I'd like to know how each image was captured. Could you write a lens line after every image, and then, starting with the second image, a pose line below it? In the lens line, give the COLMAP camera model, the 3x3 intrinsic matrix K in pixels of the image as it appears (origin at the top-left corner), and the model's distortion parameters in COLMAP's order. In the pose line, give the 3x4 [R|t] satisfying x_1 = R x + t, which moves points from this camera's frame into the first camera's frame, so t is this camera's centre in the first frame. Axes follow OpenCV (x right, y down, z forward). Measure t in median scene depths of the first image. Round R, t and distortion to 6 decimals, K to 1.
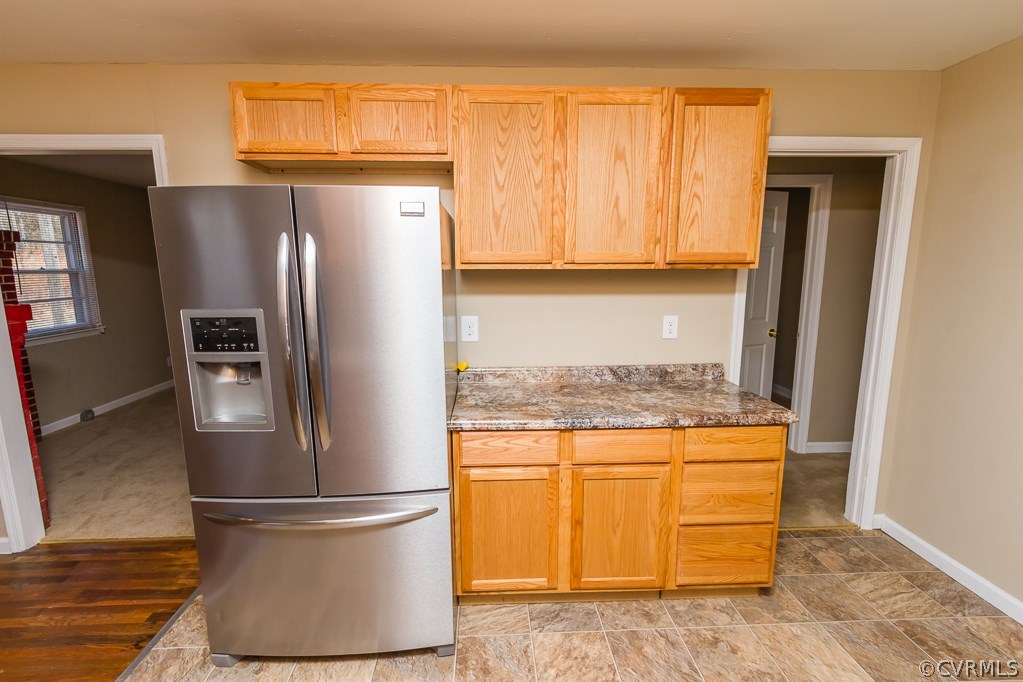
lens RADIAL K [[466.2, 0, 503.9], [0, 466.2, 343.9], [0, 0, 1]] dist [0.001496, 0.000354]
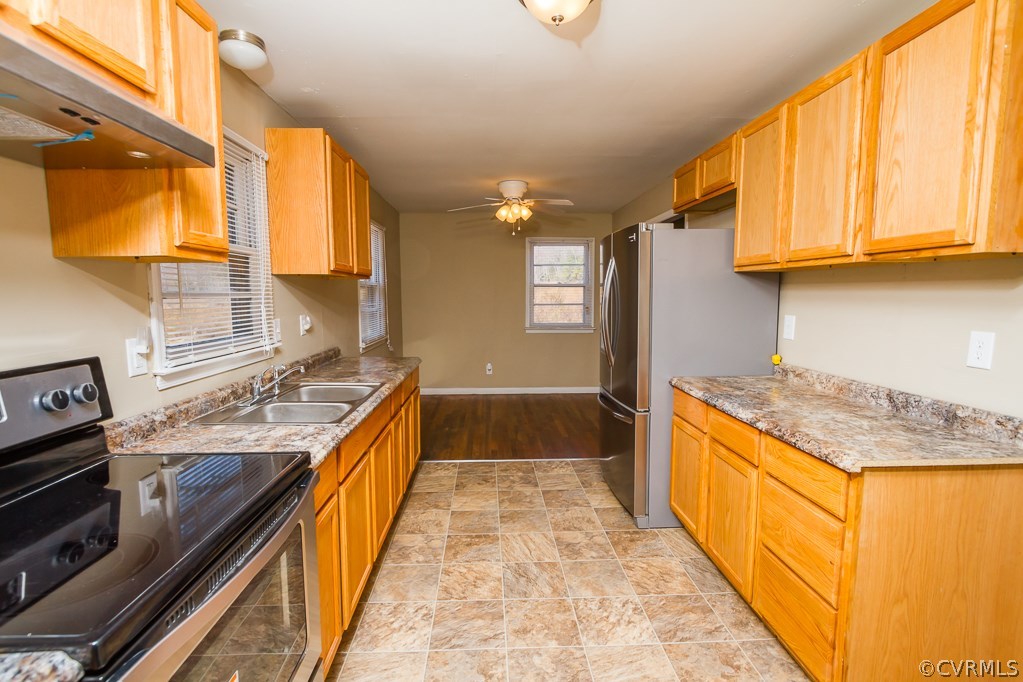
lens RADIAL K [[483.7, 0, 511.5], [0, 483.7, 341.0], [0, 0, 1]] dist [0.000944, -0.000057]
pose [[0.007986, 0.105555, -0.994381, 1.016575], [-0.160135, 0.981715, 0.102924, -0.013274], [0.987063, 0.158413, 0.024743, 0.345763]]
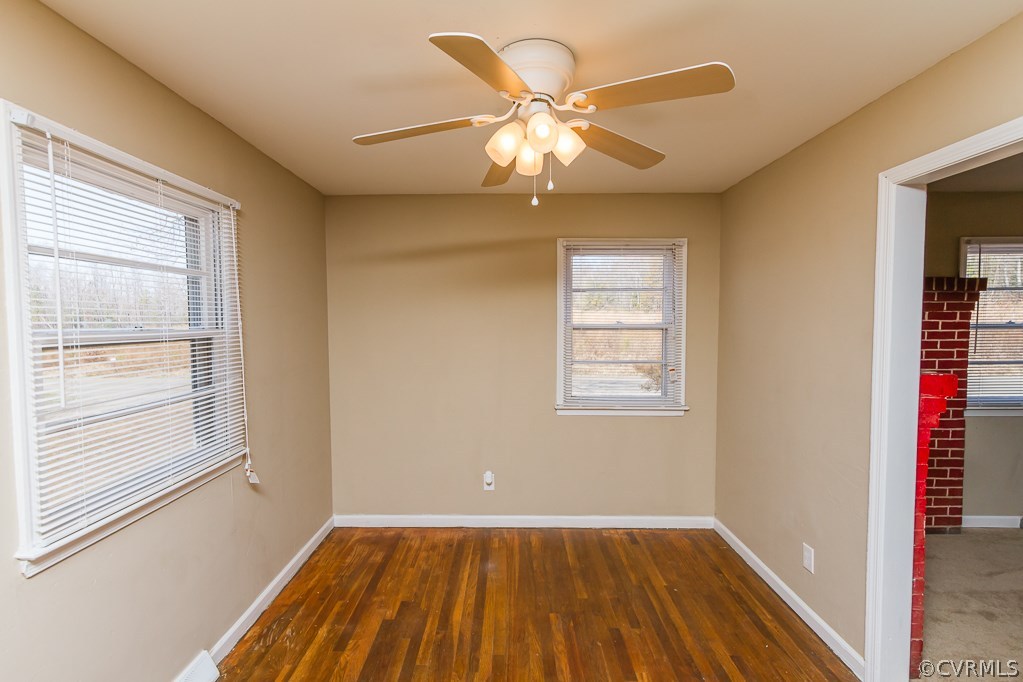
lens RADIAL K [[466.2, 0, 503.9], [0, 466.2, 343.9], [0, 0, 1]] dist [0.001496, 0.000354]
pose [[-0.053492, 0.050835, -0.997273, -0.274218], [-0.159636, 0.985424, 0.058793, -0.063228], [0.985726, 0.162346, -0.044597, 0.354107]]
